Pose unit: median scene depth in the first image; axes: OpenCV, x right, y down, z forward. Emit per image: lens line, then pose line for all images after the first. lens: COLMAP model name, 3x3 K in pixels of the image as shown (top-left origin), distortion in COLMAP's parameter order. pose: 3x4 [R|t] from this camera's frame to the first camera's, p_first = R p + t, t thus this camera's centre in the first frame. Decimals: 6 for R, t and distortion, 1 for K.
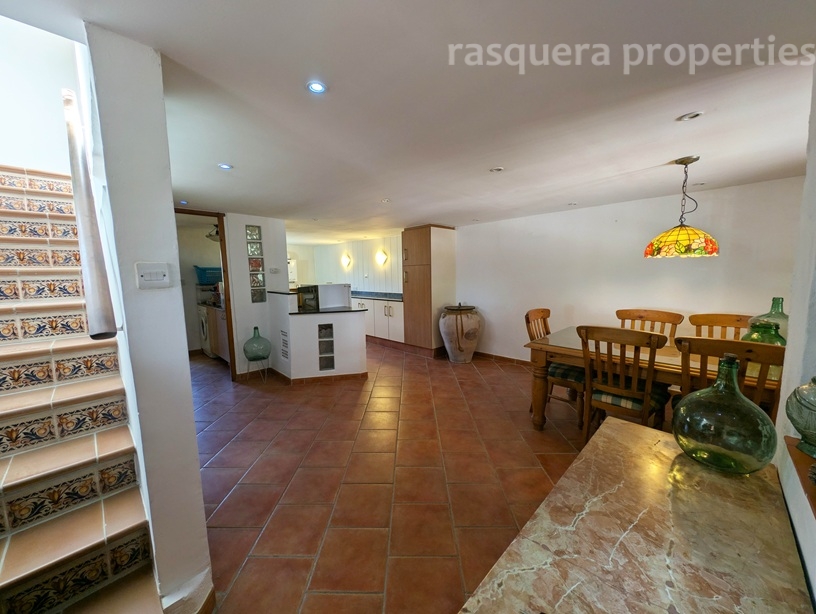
lens RADIAL K [[304.9, 0, 408.5], [0, 304.9, 310.7], [0, 0, 1]] dist [0.008607, -0.001092]
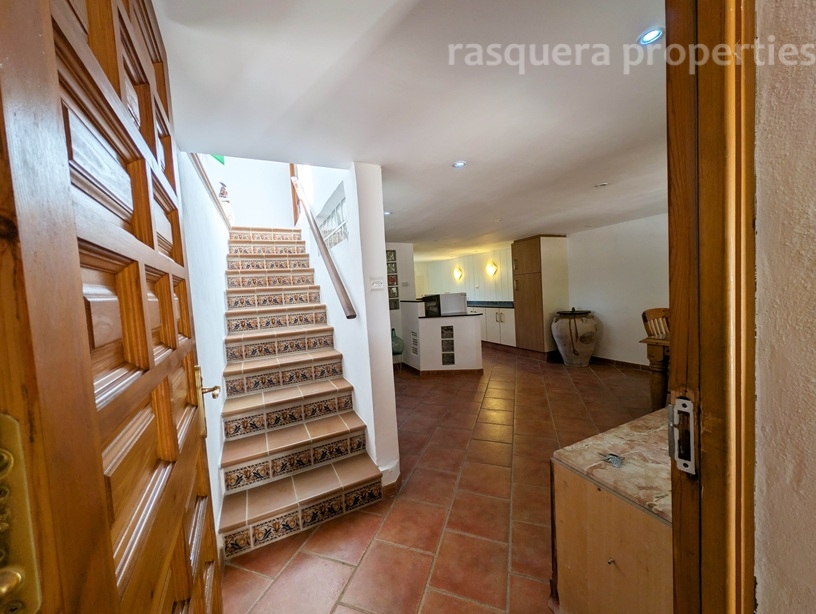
lens RADIAL K [[304.9, 0, 408.5], [0, 304.9, 305.5], [0, 0, 1]] dist [0.008607, -0.001092]
pose [[0.941662, -0.022291, -0.335822, -0.009733], [0.001644, 0.998097, -0.061643, 0.037277], [0.336557, 0.057495, 0.939906, -0.186866]]
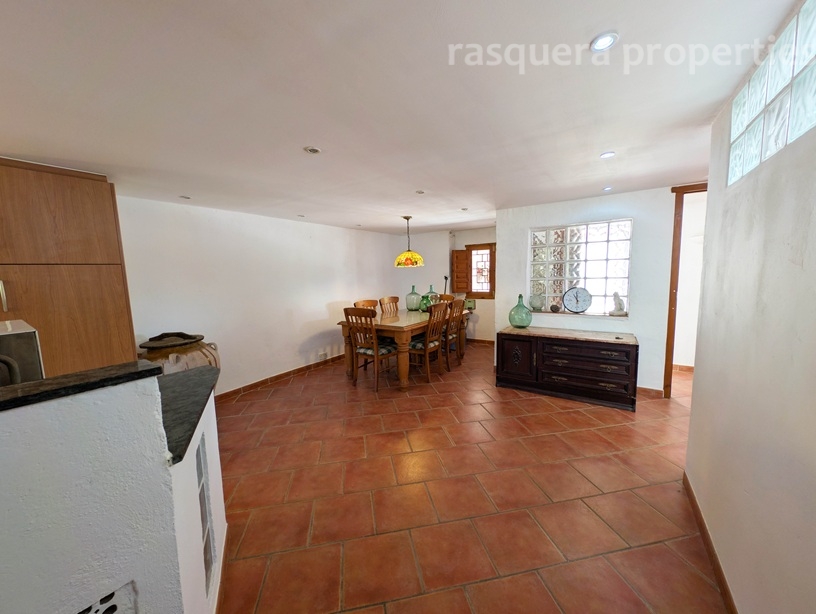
lens RADIAL K [[304.9, 0, 406.2], [0, 304.9, 302.9], [0, 0, 1]] dist [0.008607, -0.001092]
pose [[-0.190881, -0.076589, 0.978621, -0.585522], [0.156514, 0.981822, 0.107368, -0.089648], [-0.969055, 0.173663, -0.175424, 0.804186]]
